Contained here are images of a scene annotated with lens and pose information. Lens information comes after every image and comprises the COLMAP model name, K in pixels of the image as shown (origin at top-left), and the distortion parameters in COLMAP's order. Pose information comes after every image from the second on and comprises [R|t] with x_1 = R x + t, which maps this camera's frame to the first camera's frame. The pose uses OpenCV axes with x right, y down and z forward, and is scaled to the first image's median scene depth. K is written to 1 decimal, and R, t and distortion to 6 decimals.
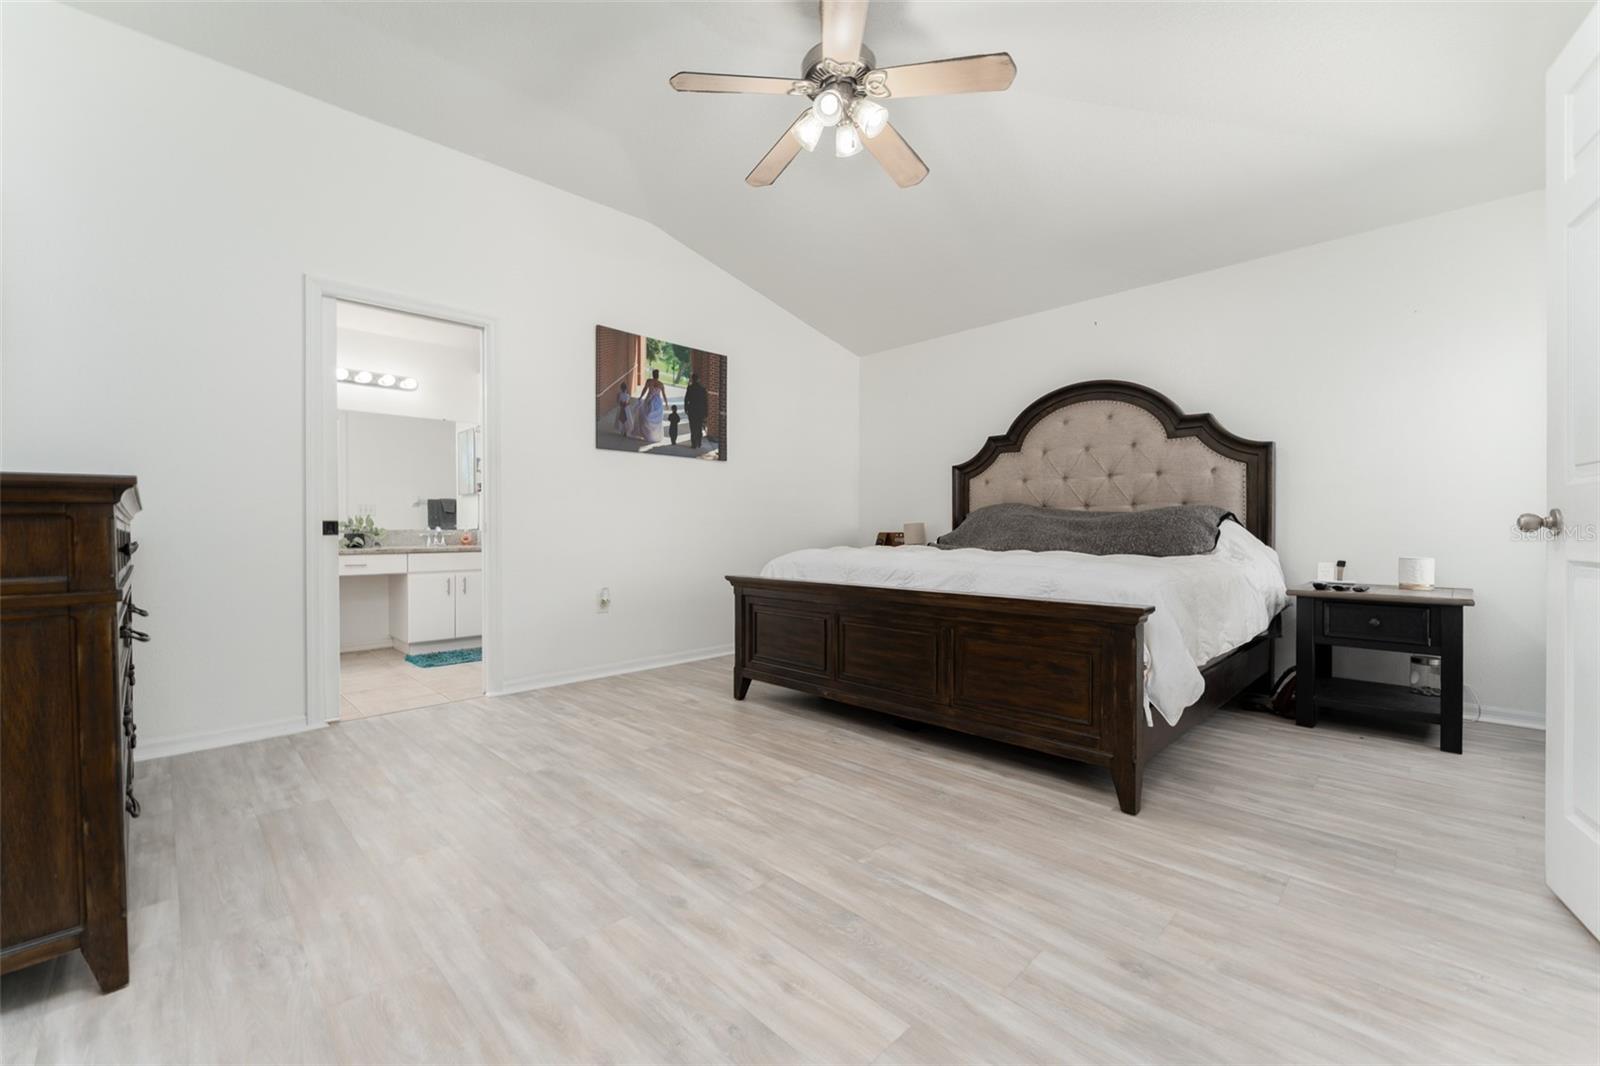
lens RADIAL K [[658.5, 0, 793.6], [0, 658.5, 531.7], [0, 0, 1]] dist [-0.000155, -0.000152]
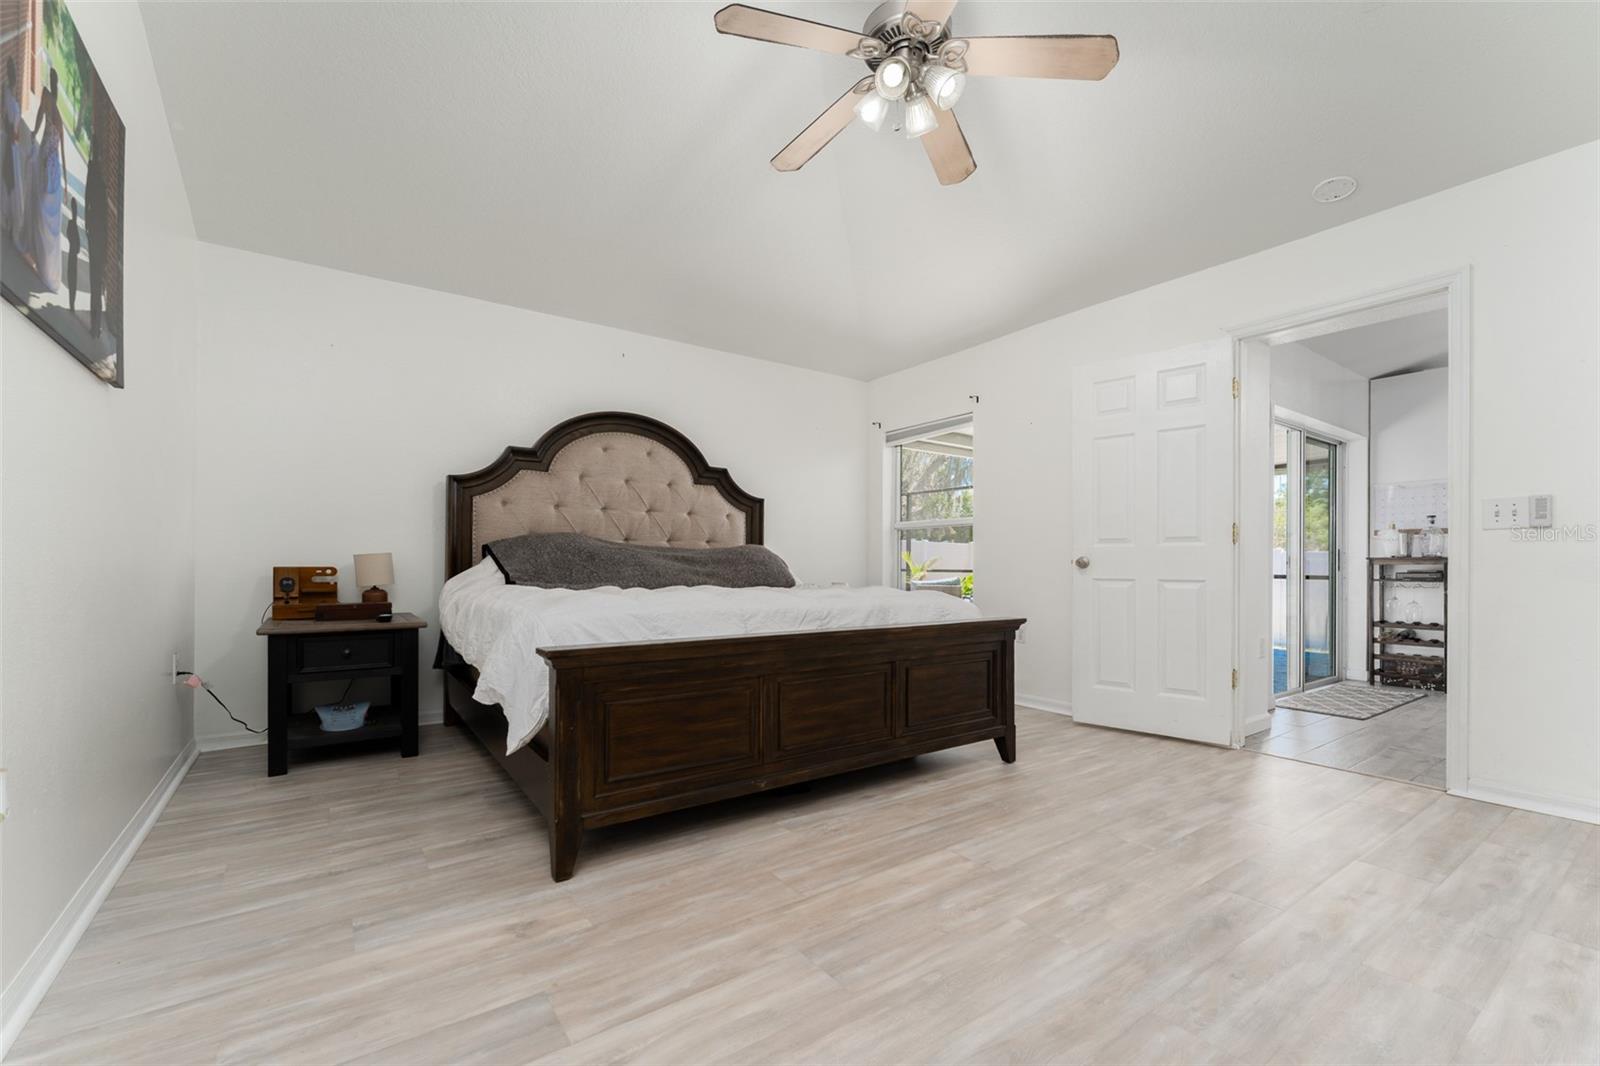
lens RADIAL K [[658.5, 0, 799.1], [0, 658.5, 563.2], [0, 0, 1]] dist [-0.001221, -0.000192]
pose [[0.157682, 0.007722, 0.987460, -0.722948], [-0.001195, 0.999970, -0.007629, 0.003357], [-0.987489, 0.000023, 0.157686, 0.903716]]
